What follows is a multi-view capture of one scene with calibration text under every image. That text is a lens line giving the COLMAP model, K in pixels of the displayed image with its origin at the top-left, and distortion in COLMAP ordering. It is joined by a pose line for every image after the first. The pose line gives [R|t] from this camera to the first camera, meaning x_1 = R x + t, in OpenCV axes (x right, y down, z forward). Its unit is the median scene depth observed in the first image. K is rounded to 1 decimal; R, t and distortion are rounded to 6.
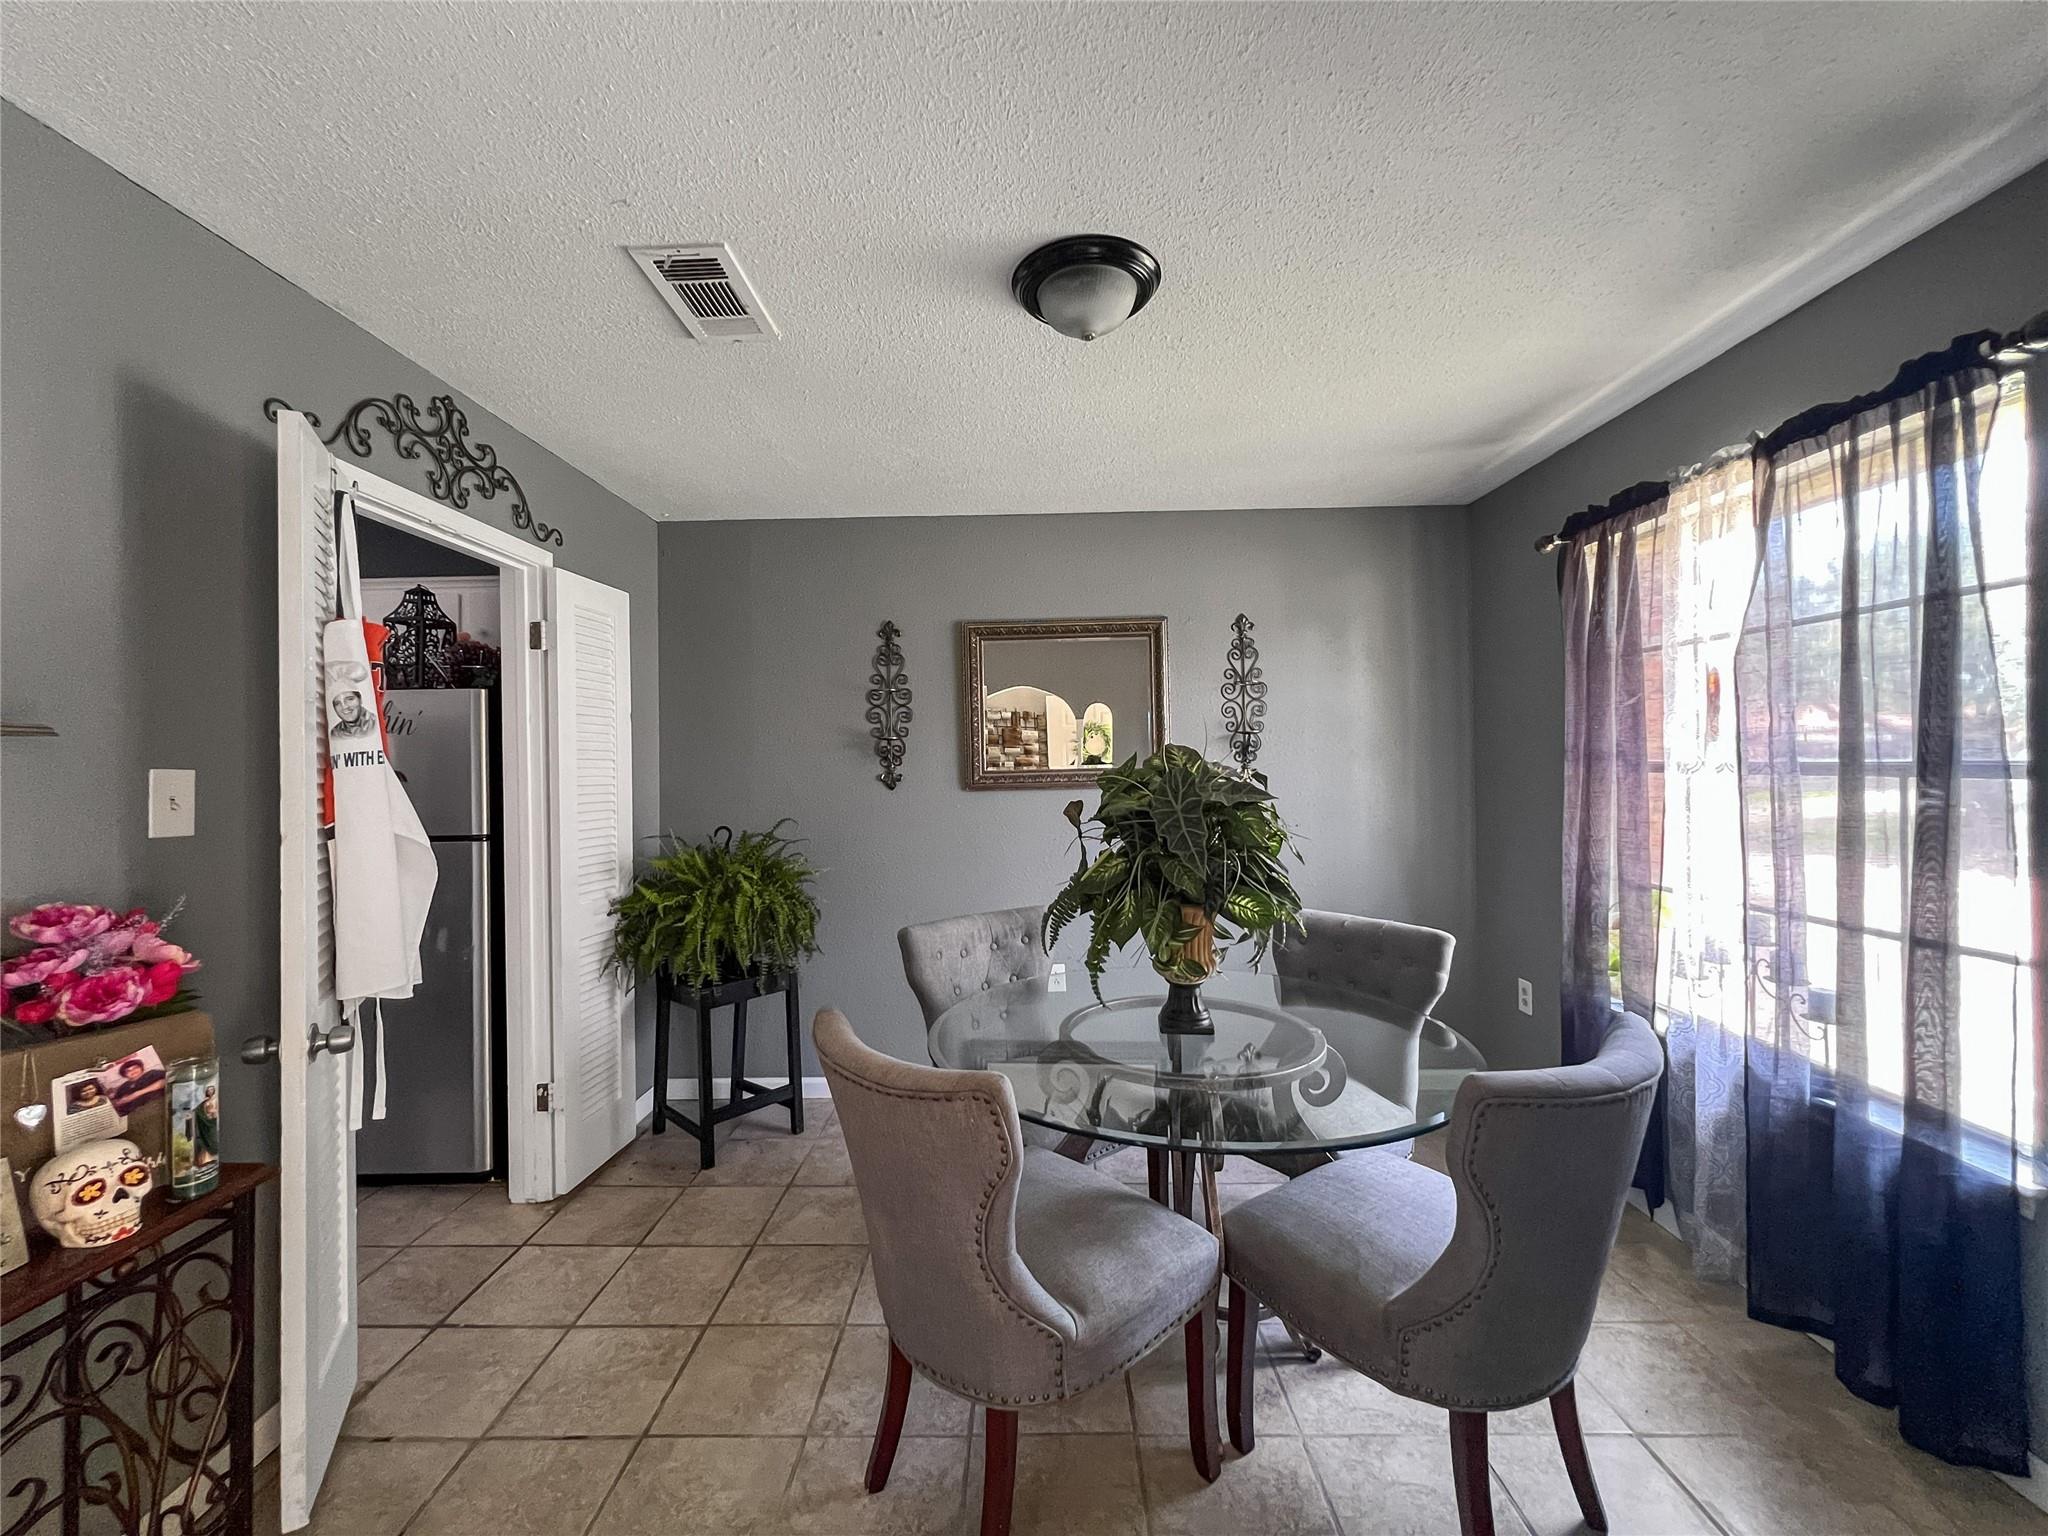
lens RADIAL K [[828.4, 0, 1025.9], [0, 828.4, 762.5], [0, 0, 1]] dist [-0.001848, 0.000500]
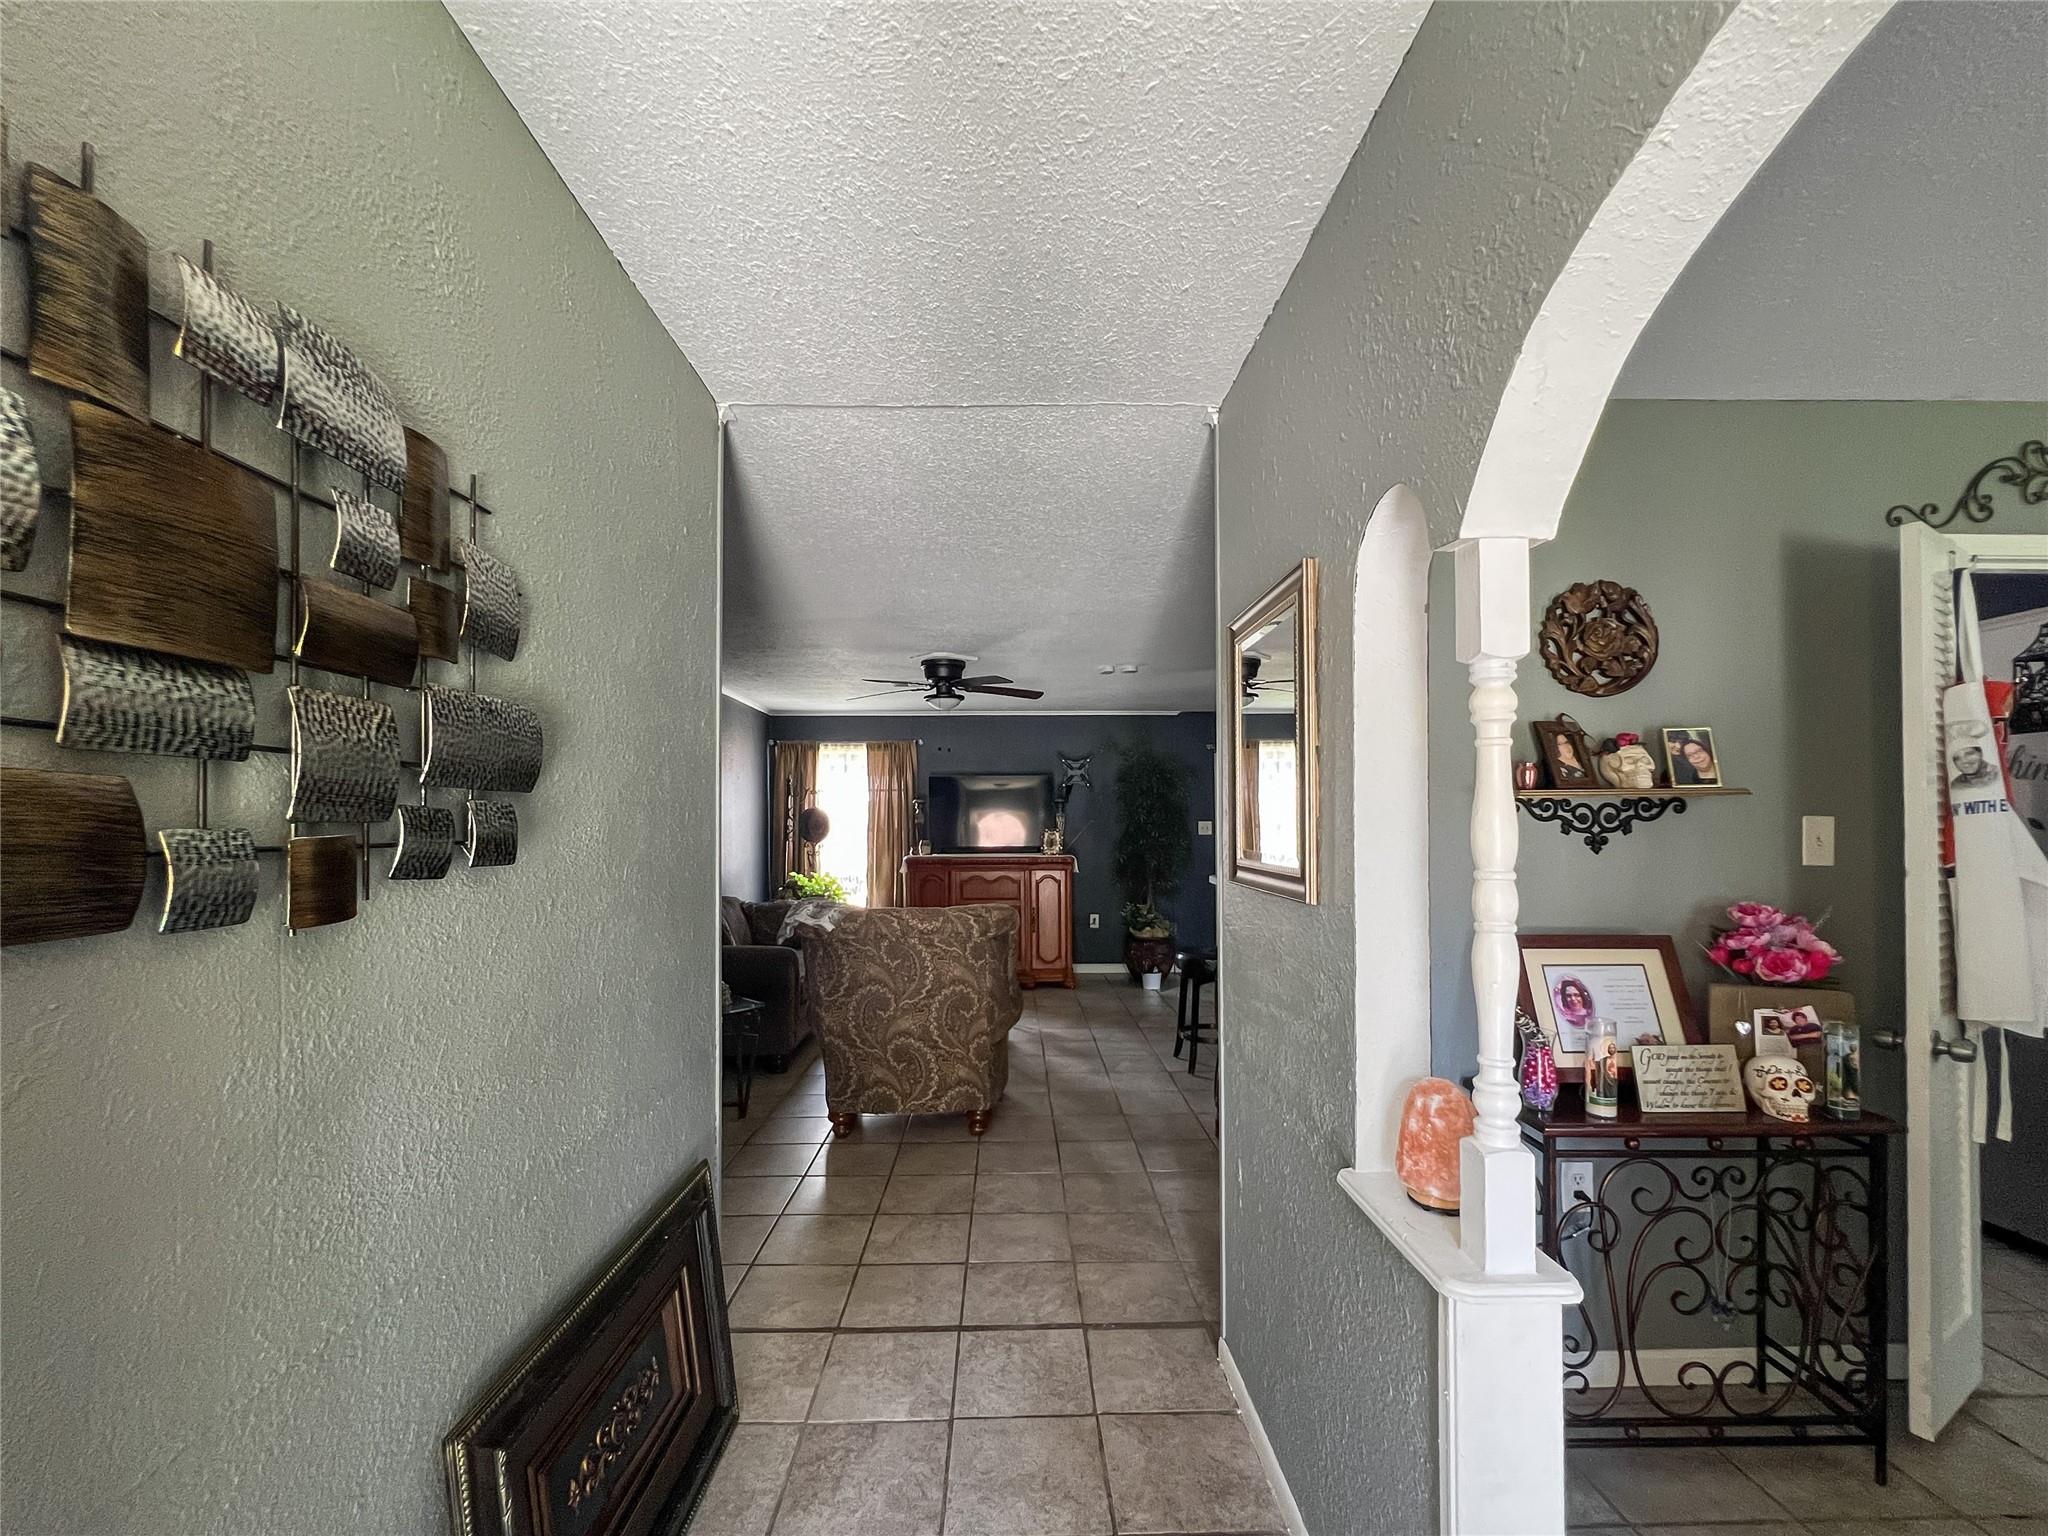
lens RADIAL K [[828.4, 0, 1036.9], [0, 828.4, 817.0], [0, 0, 1]] dist [-0.001848, 0.000500]
pose [[0.038630, -0.002044, -0.999251, 0.280744], [0.003947, 0.999990, -0.001893, 0.006994], [0.999246, -0.003871, 0.038638, -0.339684]]
